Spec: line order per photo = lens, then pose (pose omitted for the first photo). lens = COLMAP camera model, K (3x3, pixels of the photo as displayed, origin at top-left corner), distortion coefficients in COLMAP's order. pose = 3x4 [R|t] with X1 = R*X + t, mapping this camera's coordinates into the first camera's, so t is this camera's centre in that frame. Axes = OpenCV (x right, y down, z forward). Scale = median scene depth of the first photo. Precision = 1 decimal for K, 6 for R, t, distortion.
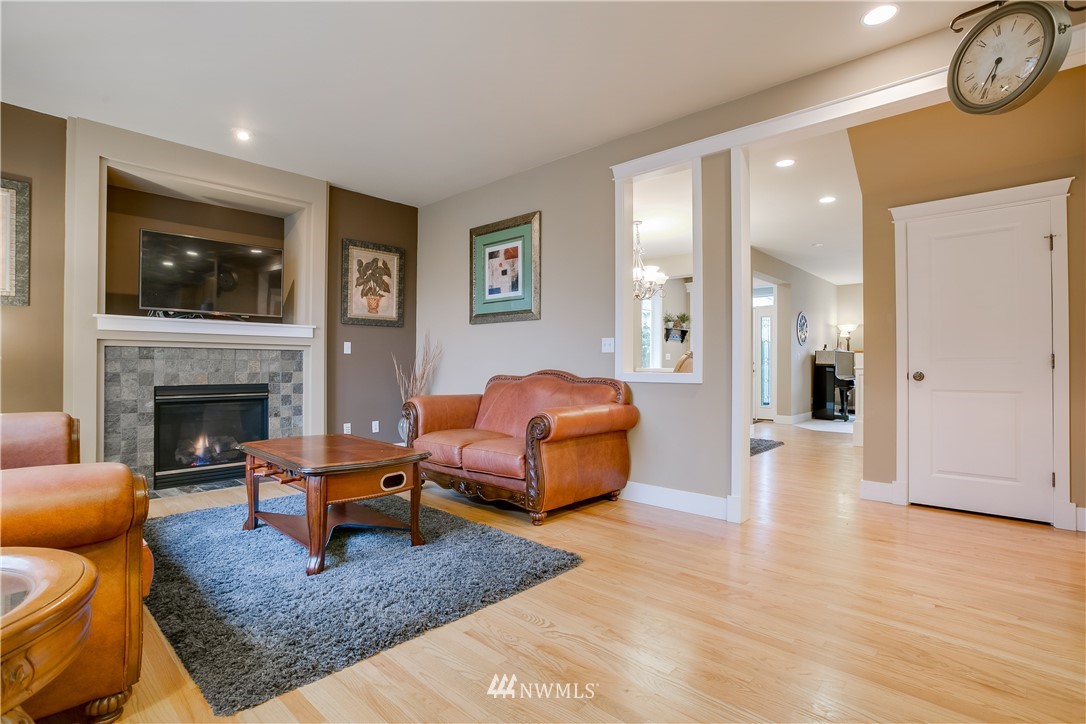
lens RADIAL K [[525.6, 0, 534.4], [0, 525.6, 360.9], [0, 0, 1]] dist [-0.026717, 0.005564]
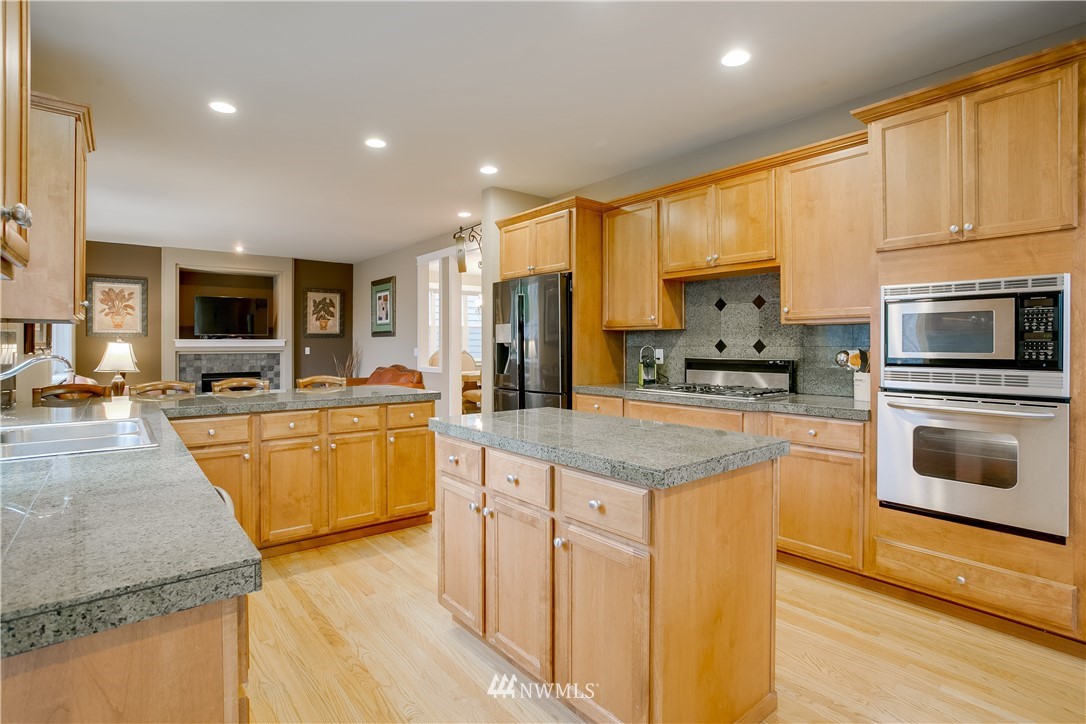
lens RADIAL K [[525.6, 0, 513.4], [0, 525.6, 340.2], [0, 0, 1]] dist [-0.026717, 0.005564]
pose [[0.987542, -0.011403, -0.156942, 0.615019], [0.010894, 0.999932, -0.004105, -0.047612], [0.156978, 0.002344, 0.987599, -0.634778]]
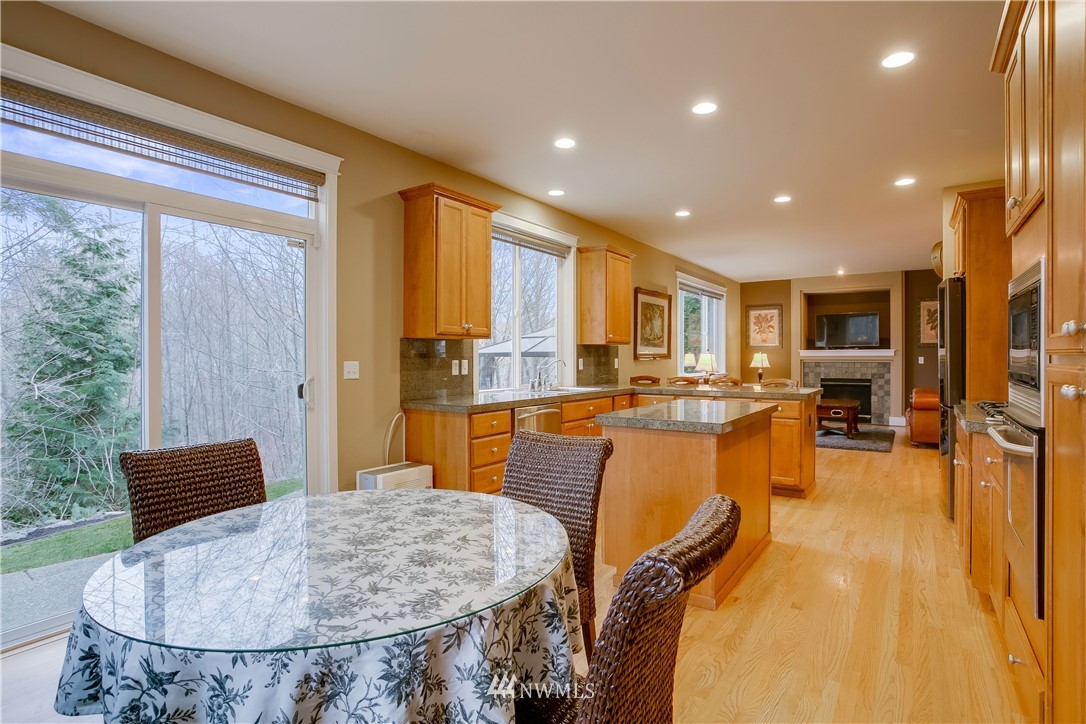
lens RADIAL K [[525.6, 0, 570.0], [0, 525.6, 362.1], [0, 0, 1]] dist [-0.026717, 0.005564]
pose [[0.187670, 0.005716, -0.982215, 1.173229], [0.008436, 0.999937, 0.007431, -0.043728], [0.982196, -0.009680, 0.187610, -0.498150]]
